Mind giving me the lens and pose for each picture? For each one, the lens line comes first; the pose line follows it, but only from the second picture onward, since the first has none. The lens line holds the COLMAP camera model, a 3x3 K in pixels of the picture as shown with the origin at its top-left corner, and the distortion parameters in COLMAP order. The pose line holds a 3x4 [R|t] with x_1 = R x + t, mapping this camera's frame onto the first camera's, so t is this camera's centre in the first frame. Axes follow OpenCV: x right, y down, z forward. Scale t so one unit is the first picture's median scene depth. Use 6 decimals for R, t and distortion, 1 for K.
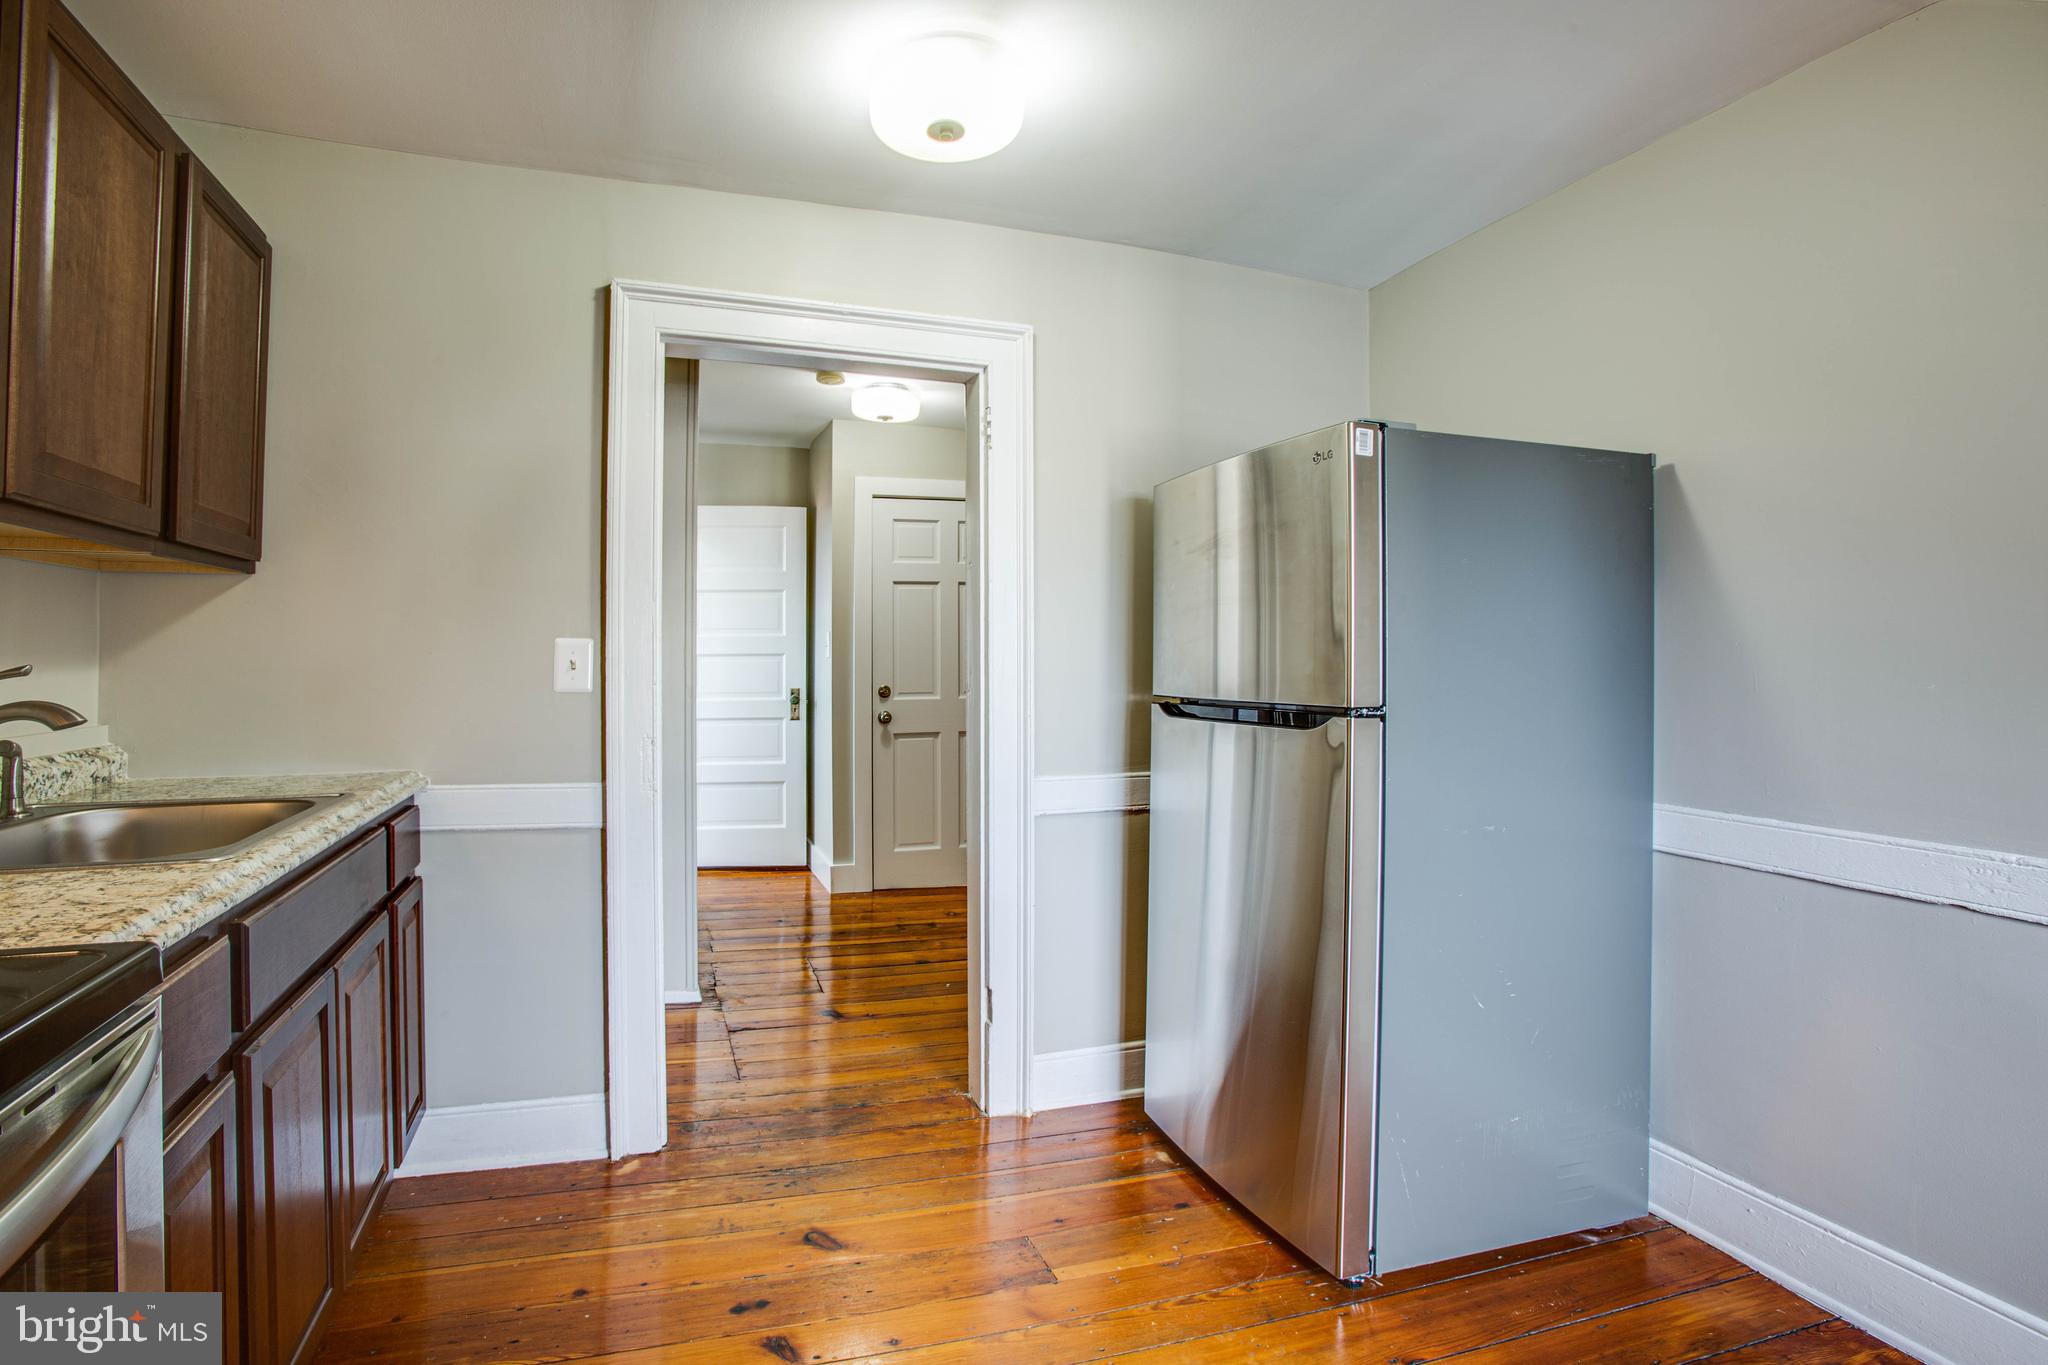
lens RADIAL K [[968.1, 0, 956.3], [0, 968.1, 662.1], [0, 0, 1]] dist [-0.050699, 0.007831]
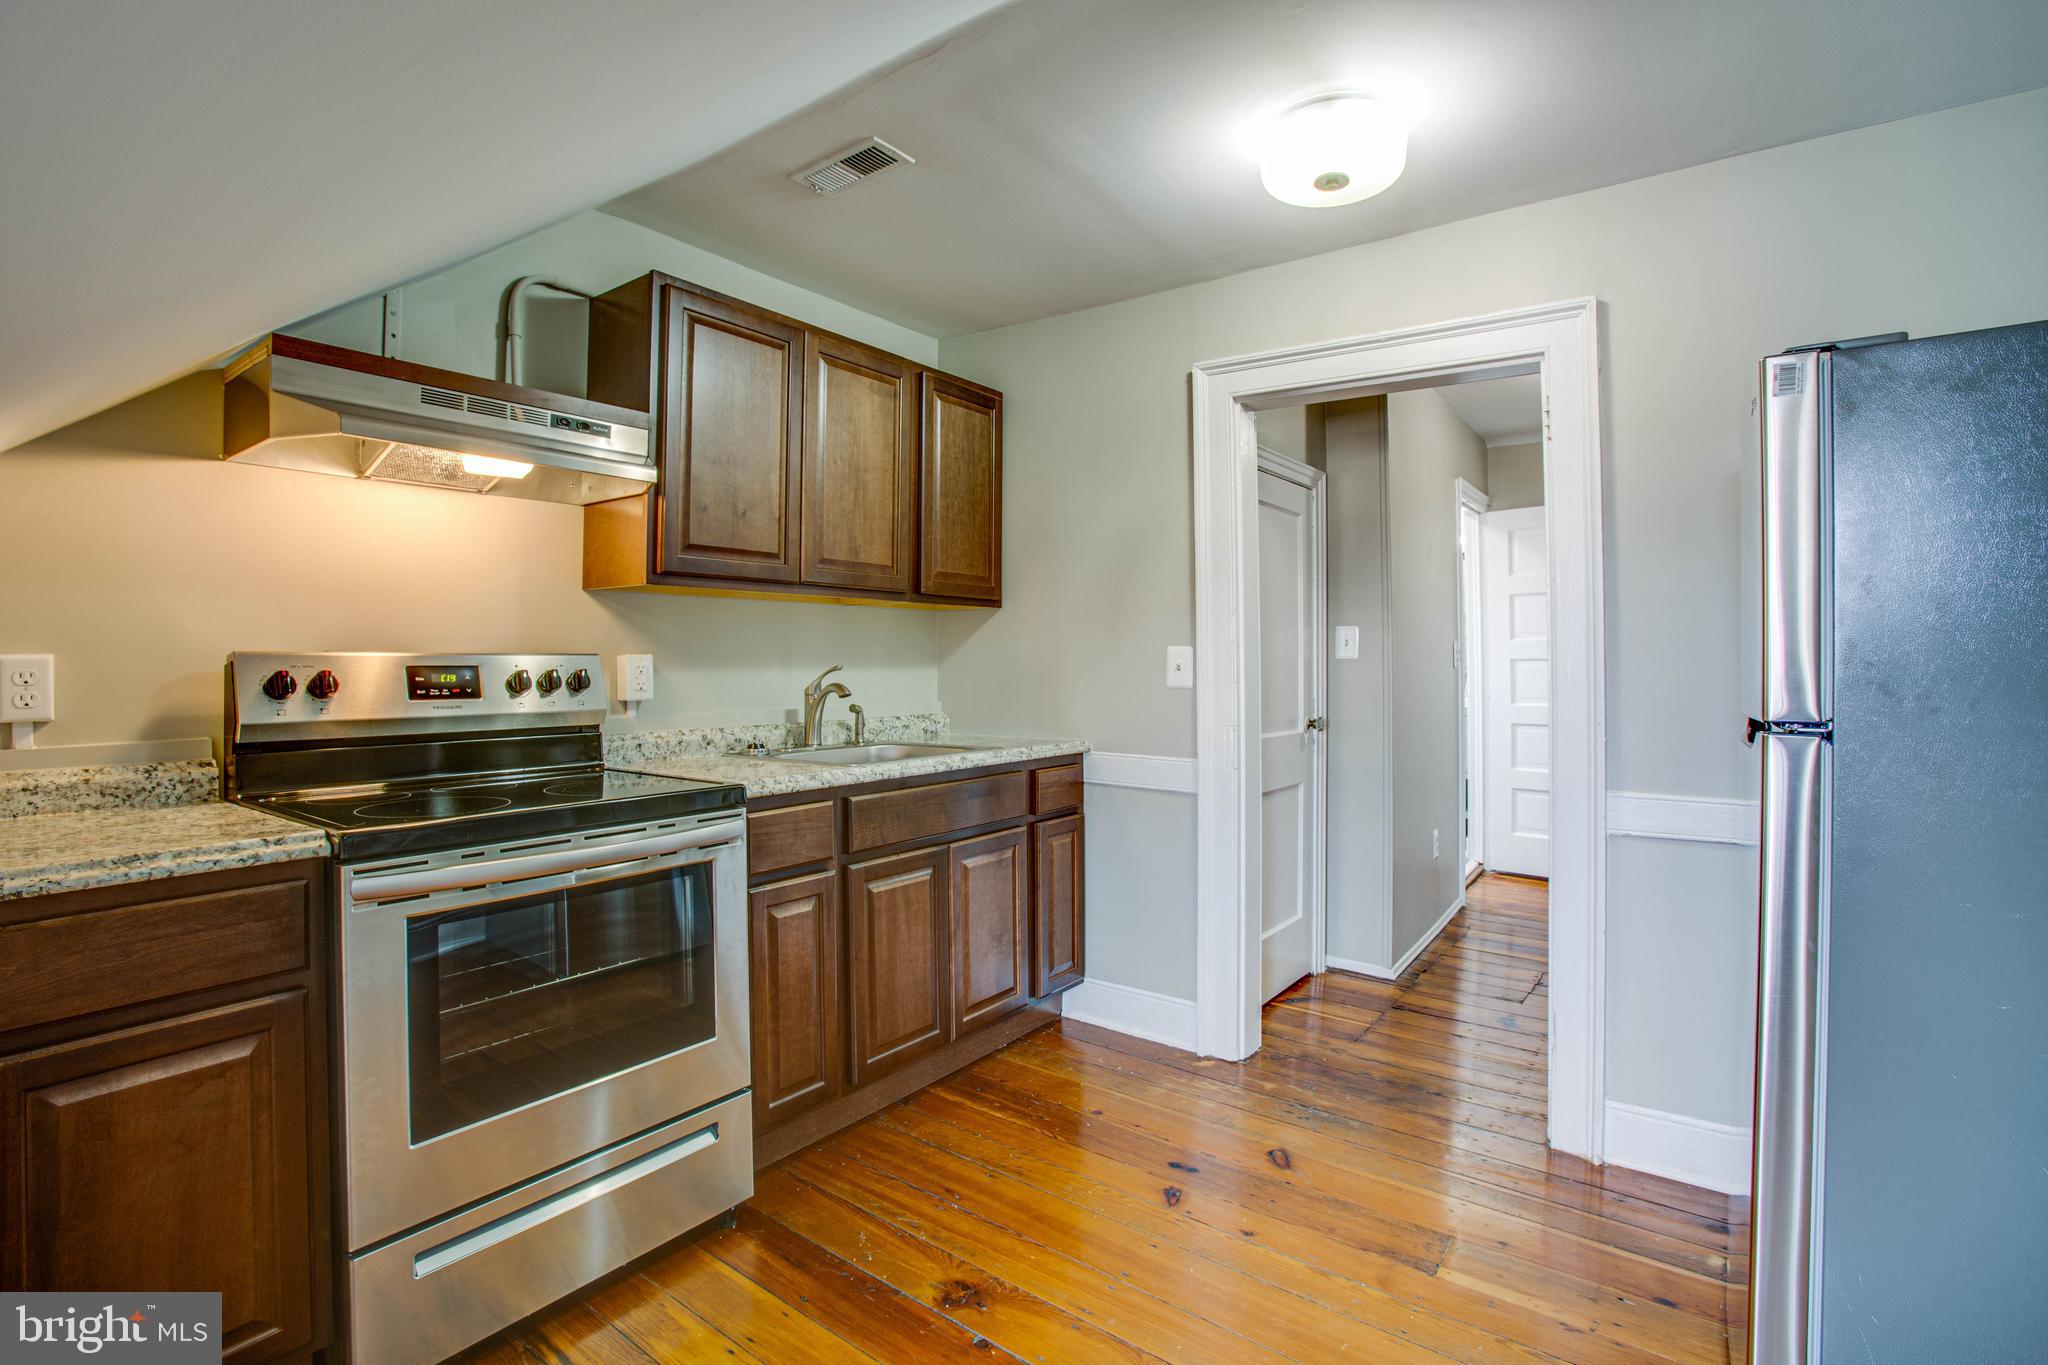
lens RADIAL K [[946.6, 0, 1031.9], [0, 946.6, 678.7], [0, 0, 1]] dist [-0.084281, 0.029220]
pose [[0.615517, 0.011183, -0.788044, 0.520036], [-0.003285, 0.999927, 0.011624, 0.005284], [0.788117, -0.004566, 0.615509, 0.059063]]
